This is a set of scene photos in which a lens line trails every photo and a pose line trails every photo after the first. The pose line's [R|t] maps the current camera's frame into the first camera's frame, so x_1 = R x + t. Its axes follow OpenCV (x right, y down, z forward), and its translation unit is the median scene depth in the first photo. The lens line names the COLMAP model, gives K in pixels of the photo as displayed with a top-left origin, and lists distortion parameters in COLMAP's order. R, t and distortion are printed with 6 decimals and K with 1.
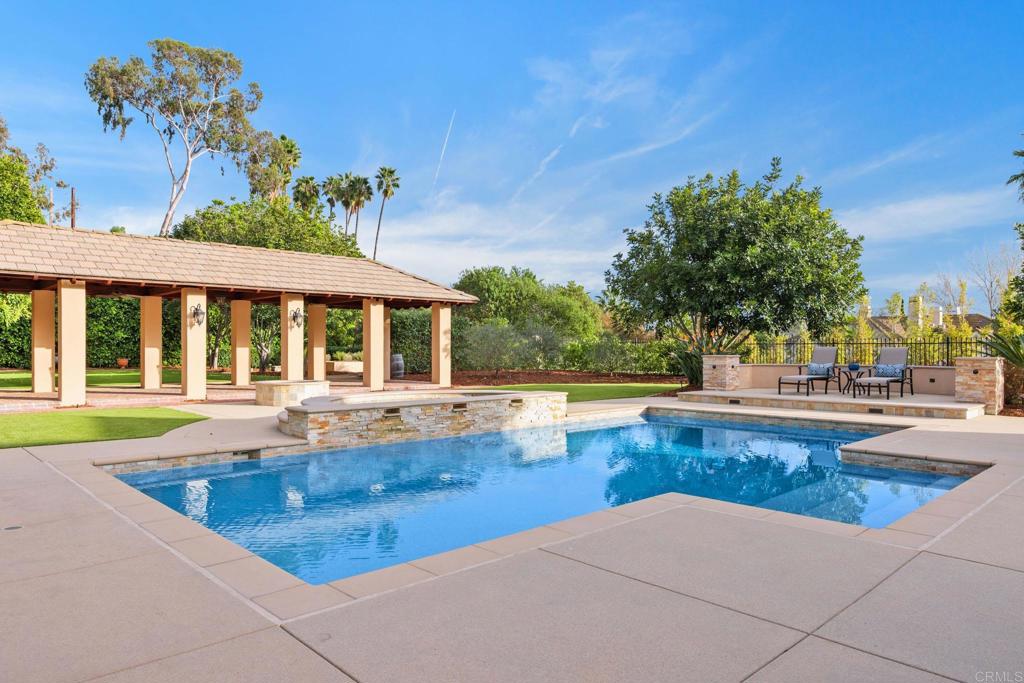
lens RADIAL K [[659.1, 0, 512.5], [0, 659.1, 343.5], [0, 0, 1]] dist [0.017056, -0.004322]
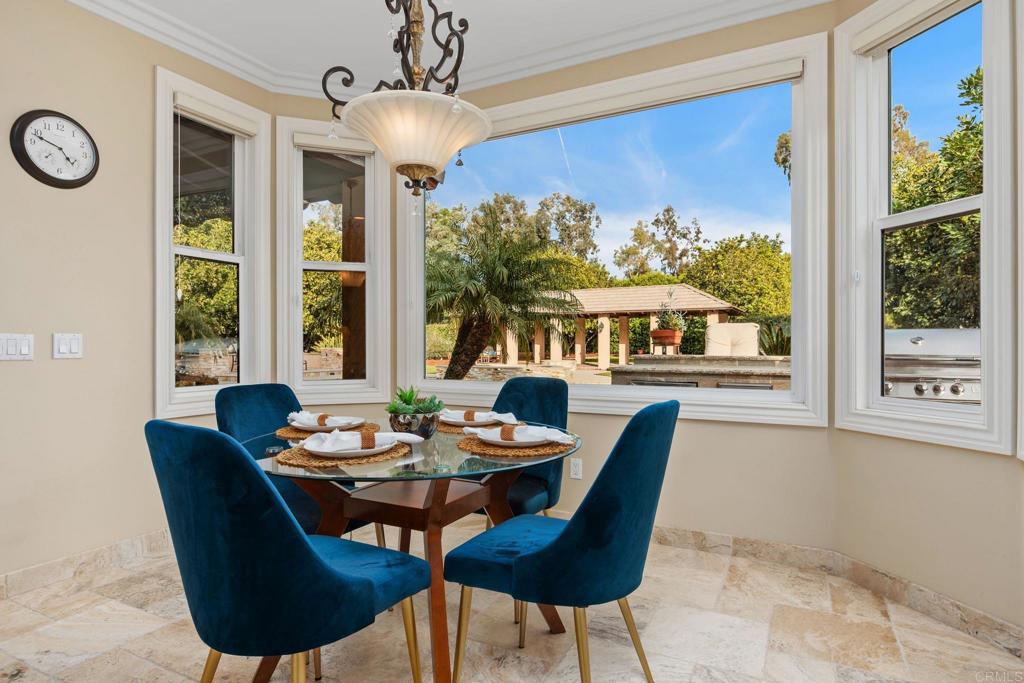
lens RADIAL K [[581.5, 0, 503.8], [0, 581.5, 345.8], [0, 0, 1]] dist [0.004493, -0.003482]
pose [[0.305487, -0.003261, -0.952191, 0.497149], [0.007688, 0.999970, -0.000958, 0.005029], [0.952165, -0.007028, 0.305503, 0.127875]]
